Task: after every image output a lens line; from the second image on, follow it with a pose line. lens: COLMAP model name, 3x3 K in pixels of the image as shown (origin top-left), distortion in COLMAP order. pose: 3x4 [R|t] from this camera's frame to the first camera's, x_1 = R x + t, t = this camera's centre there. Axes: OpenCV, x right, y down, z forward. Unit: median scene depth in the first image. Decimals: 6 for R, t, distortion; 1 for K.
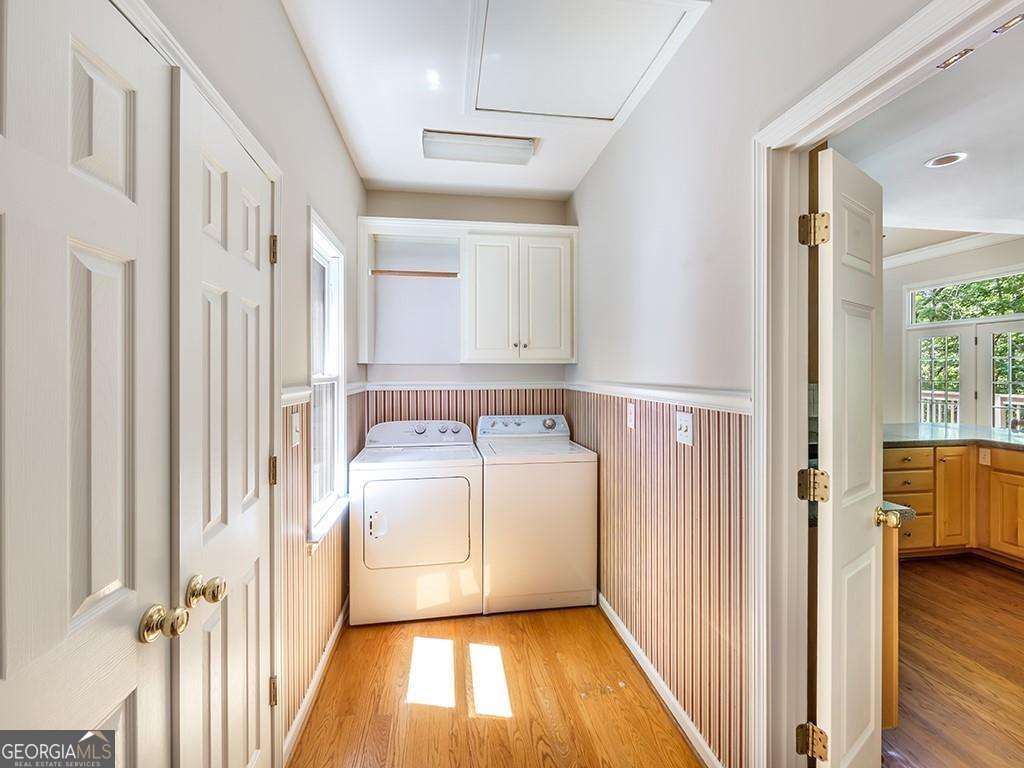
lens RADIAL K [[456.9, 0, 514.4], [0, 456.9, 374.2], [0, 0, 1]] dist [-0.005263, 0.000770]
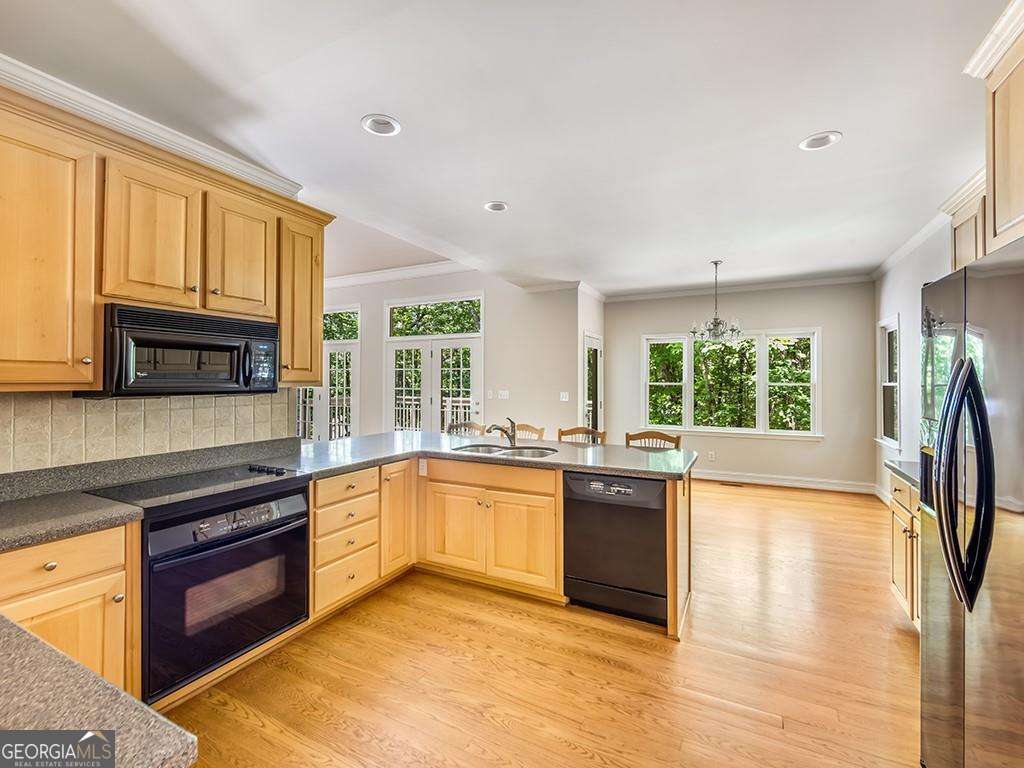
lens RADIAL K [[456.9, 0, 510.3], [0, 456.9, 378.2], [0, 0, 1]] dist [-0.005263, 0.000770]
pose [[0.591136, 0.008491, 0.806527, 0.357012], [-0.001379, 0.999954, -0.009517, -0.001411], [-0.806570, 0.004514, 0.591121, 0.272236]]
